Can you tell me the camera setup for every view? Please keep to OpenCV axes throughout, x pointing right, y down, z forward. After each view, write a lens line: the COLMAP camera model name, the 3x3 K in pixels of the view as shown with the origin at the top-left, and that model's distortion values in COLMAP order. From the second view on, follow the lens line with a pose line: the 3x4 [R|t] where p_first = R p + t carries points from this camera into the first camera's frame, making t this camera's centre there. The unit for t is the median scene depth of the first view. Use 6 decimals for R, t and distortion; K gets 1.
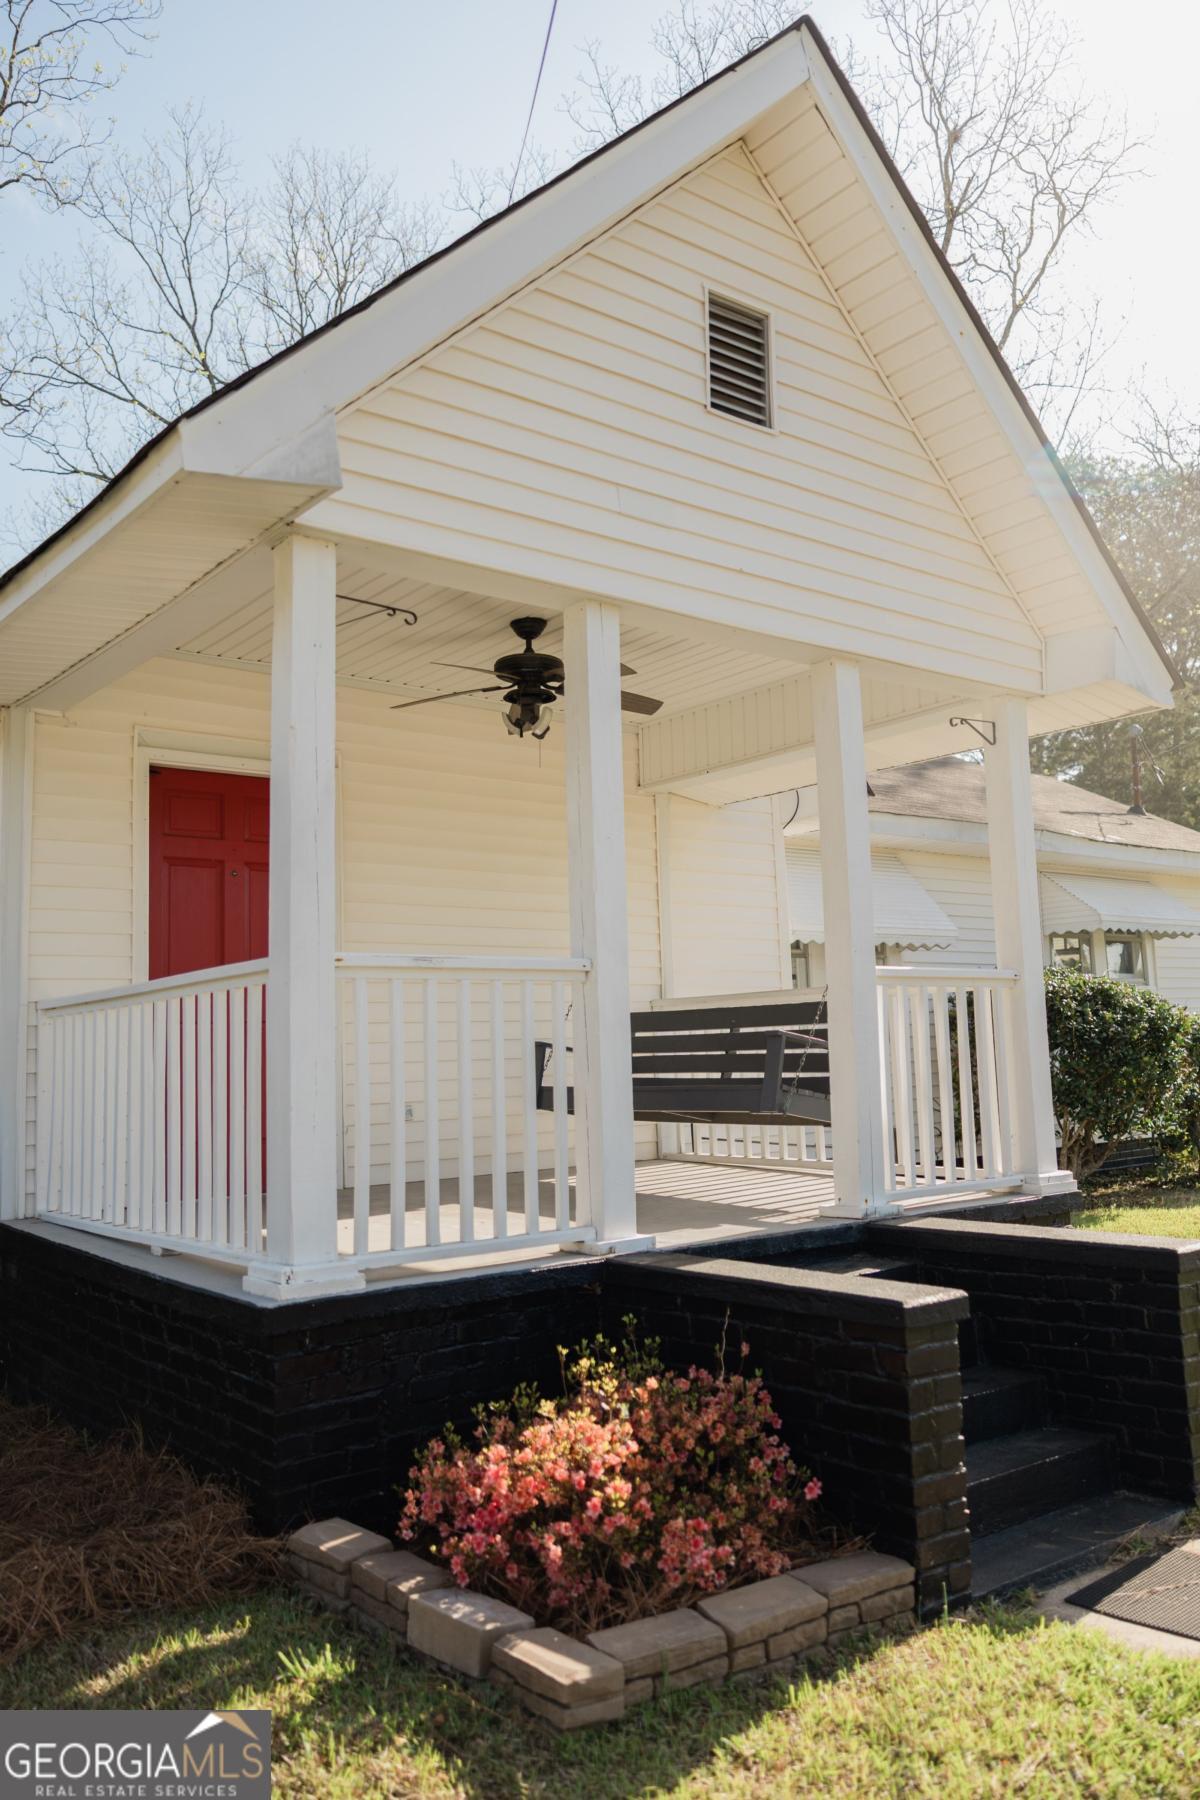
lens RADIAL K [[1413.8, 0, 592.2], [0, 1413.8, 895.7], [0, 0, 1]] dist [0.015318, -0.010573]
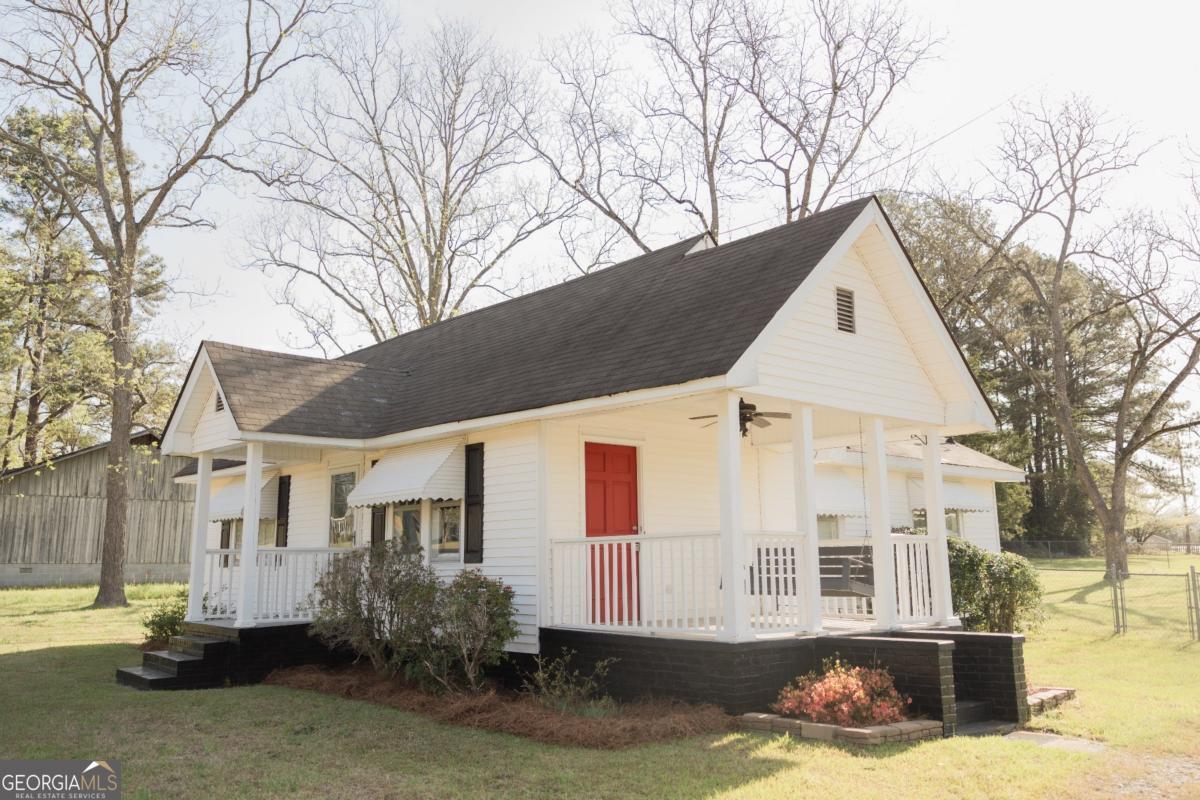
lens RADIAL K [[942.5, 0, 601.5], [0, 942.5, 390.3], [0, 0, 1]] dist [0.015318, -0.010573]
pose [[0.998831, 0.030060, 0.037844, -0.385040], [-0.027146, 0.996791, -0.075307, -0.065372], [-0.039987, 0.074191, 0.996442, -0.701161]]
